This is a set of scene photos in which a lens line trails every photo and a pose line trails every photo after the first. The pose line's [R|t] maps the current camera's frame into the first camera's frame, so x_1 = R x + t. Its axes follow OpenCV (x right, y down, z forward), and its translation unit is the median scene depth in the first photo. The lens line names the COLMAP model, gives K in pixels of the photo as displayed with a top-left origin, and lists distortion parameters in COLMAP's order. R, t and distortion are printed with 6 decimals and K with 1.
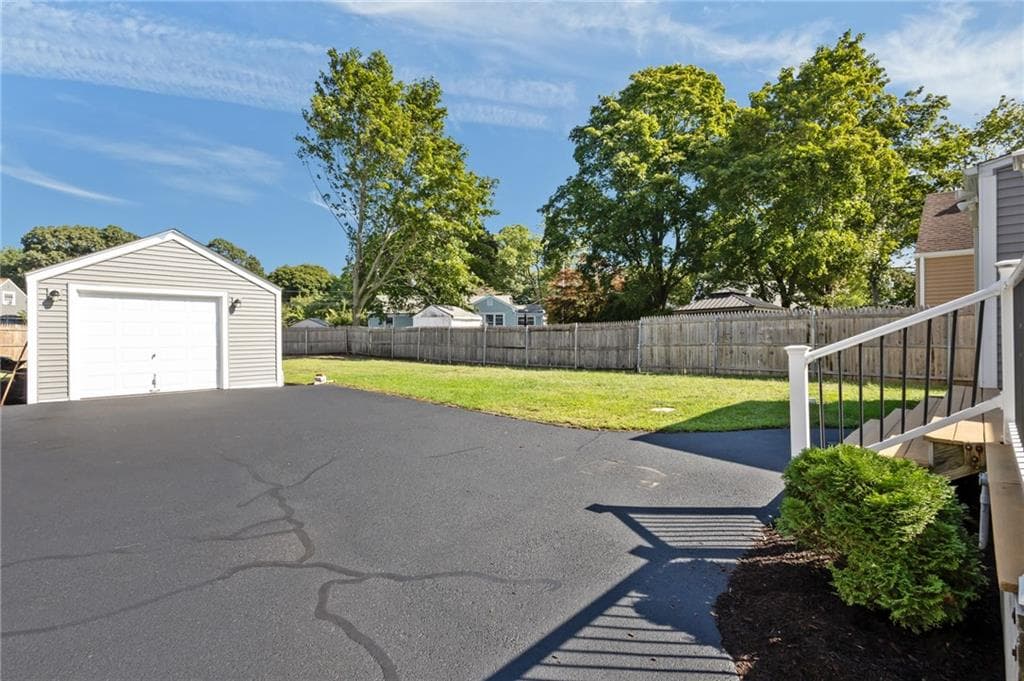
lens RADIAL K [[475.8, 0, 511.4], [0, 475.8, 333.6], [0, 0, 1]] dist [0.015875, -0.000784]
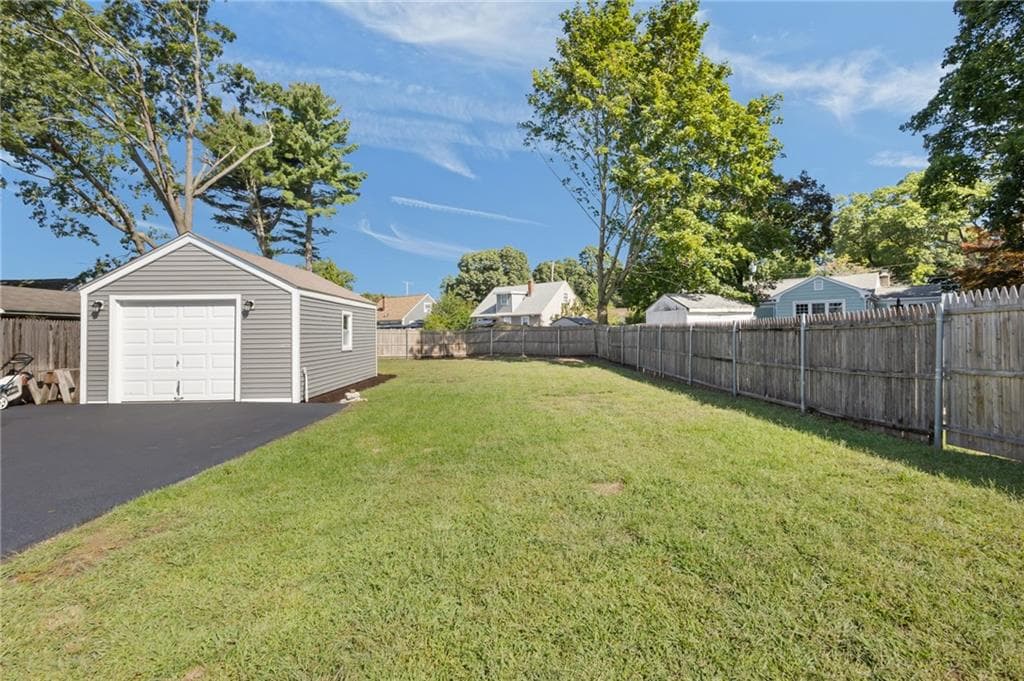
lens RADIAL K [[475.8, 0, 519.7], [0, 475.8, 331.5], [0, 0, 1]] dist [0.015875, -0.000784]
pose [[0.722562, -0.005736, -0.691283, 0.273040], [0.008044, 0.999968, 0.000110, -0.007795], [0.691260, -0.005640, 0.722585, 0.475936]]
